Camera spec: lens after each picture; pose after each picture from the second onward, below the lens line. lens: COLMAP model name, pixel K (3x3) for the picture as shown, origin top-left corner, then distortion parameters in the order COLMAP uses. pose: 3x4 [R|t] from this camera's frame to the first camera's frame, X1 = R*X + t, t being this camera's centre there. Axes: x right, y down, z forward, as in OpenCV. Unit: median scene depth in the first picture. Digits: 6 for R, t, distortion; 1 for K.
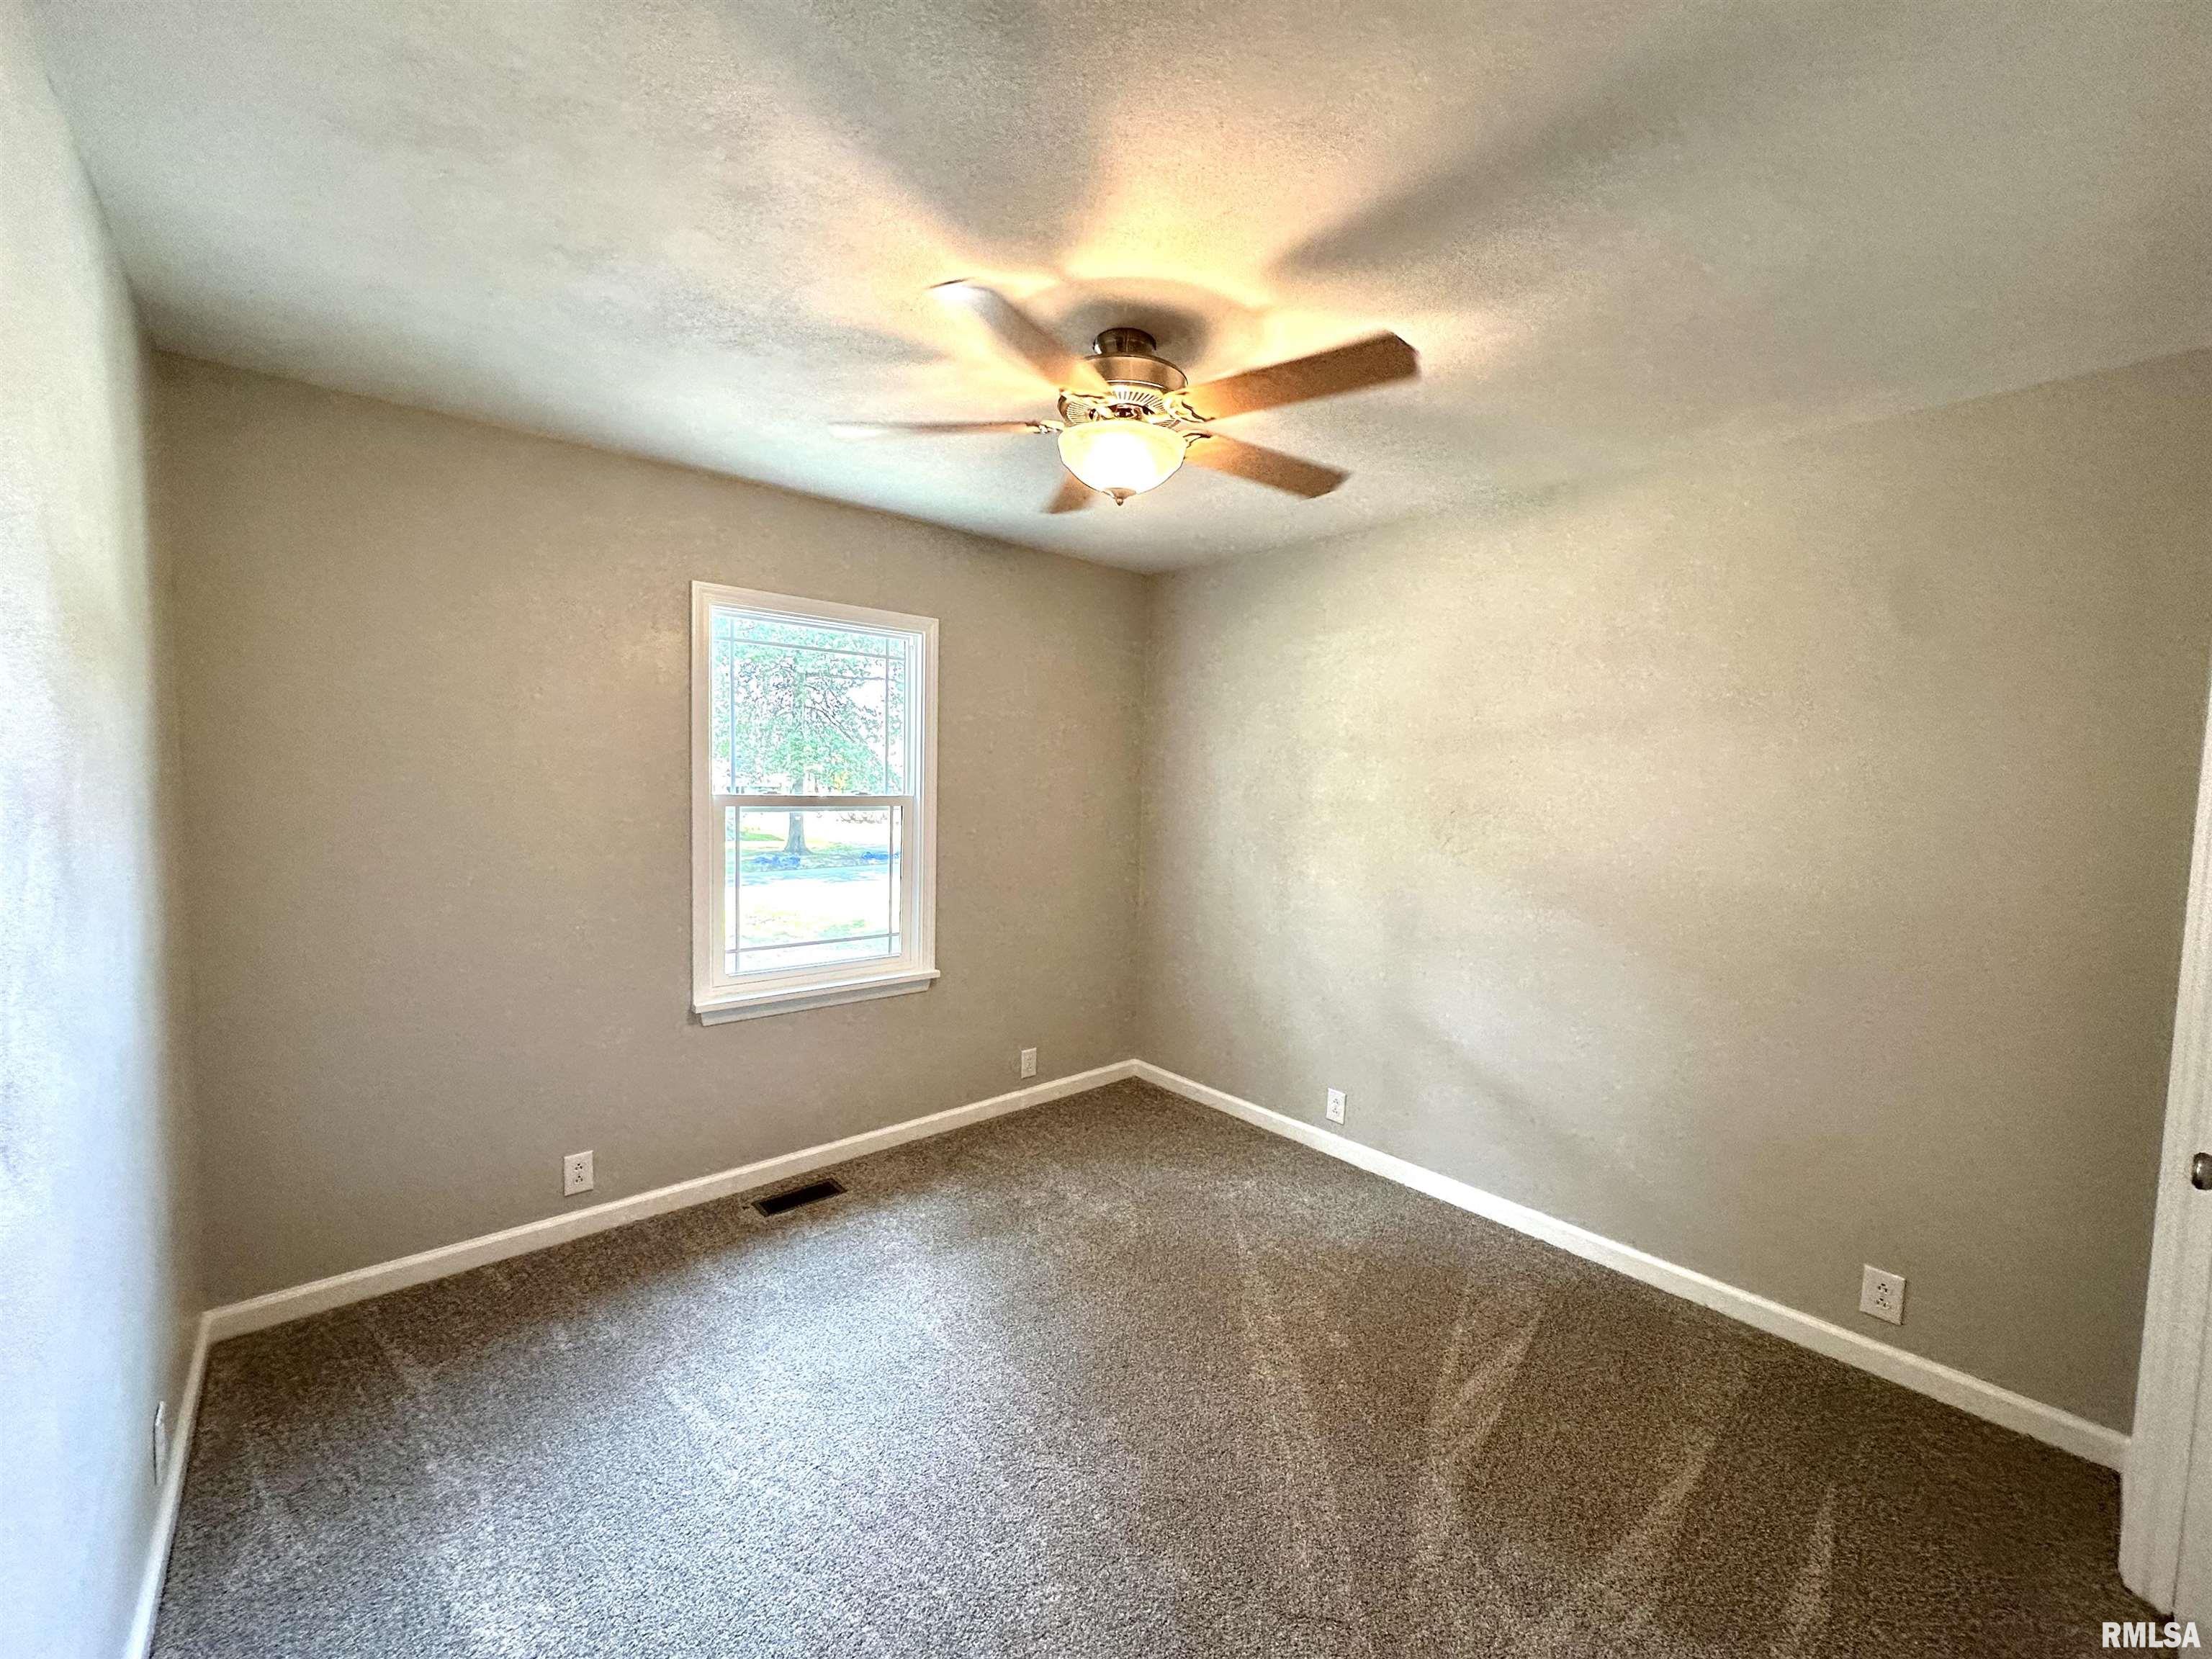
lens RADIAL K [[884.8, 0, 1149.5], [0, 884.8, 846.9], [0, 0, 1]] dist [0.000451, 0.000260]
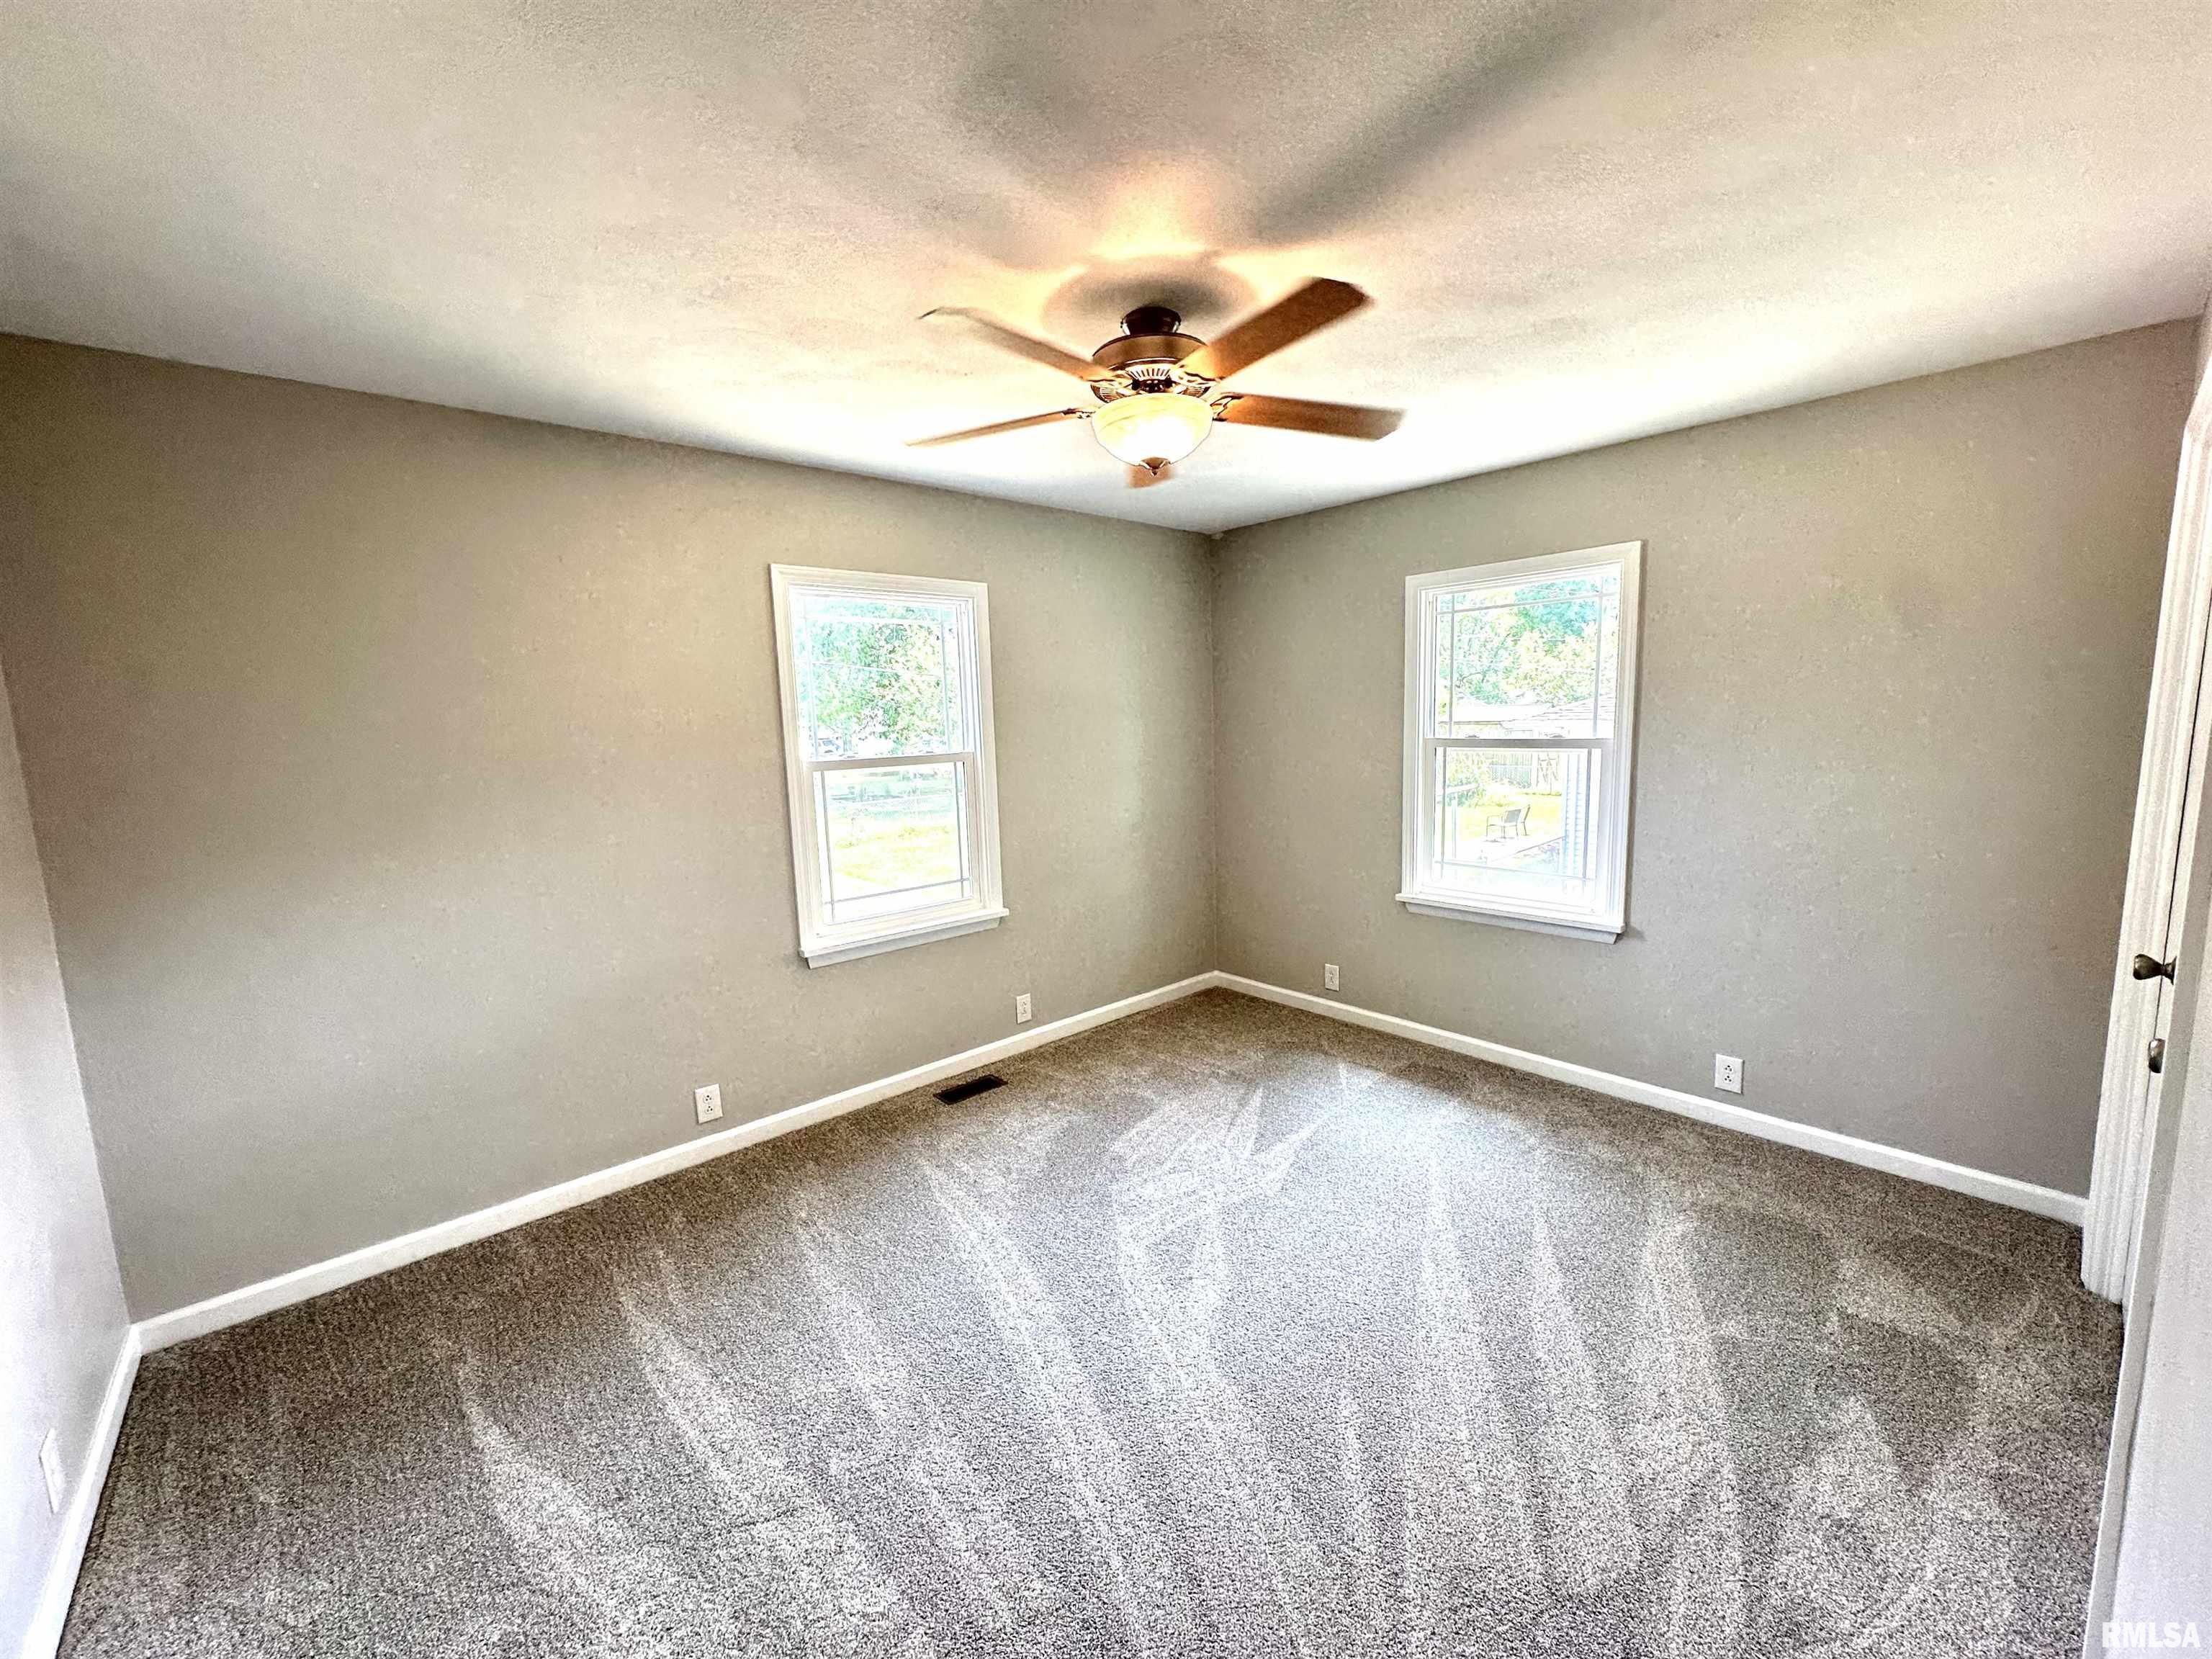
lens RADIAL K [[882.1, 0, 1106.0], [0, 882.1, 829.5], [0, 0, 1]] dist [-0.011849, -0.000181]
pose [[0.998454, -0.055576, 0.001034, -0.124432], [0.055501, 0.997790, 0.036546, 0.009056], [-0.003063, -0.036432, 0.999331, -0.100236]]
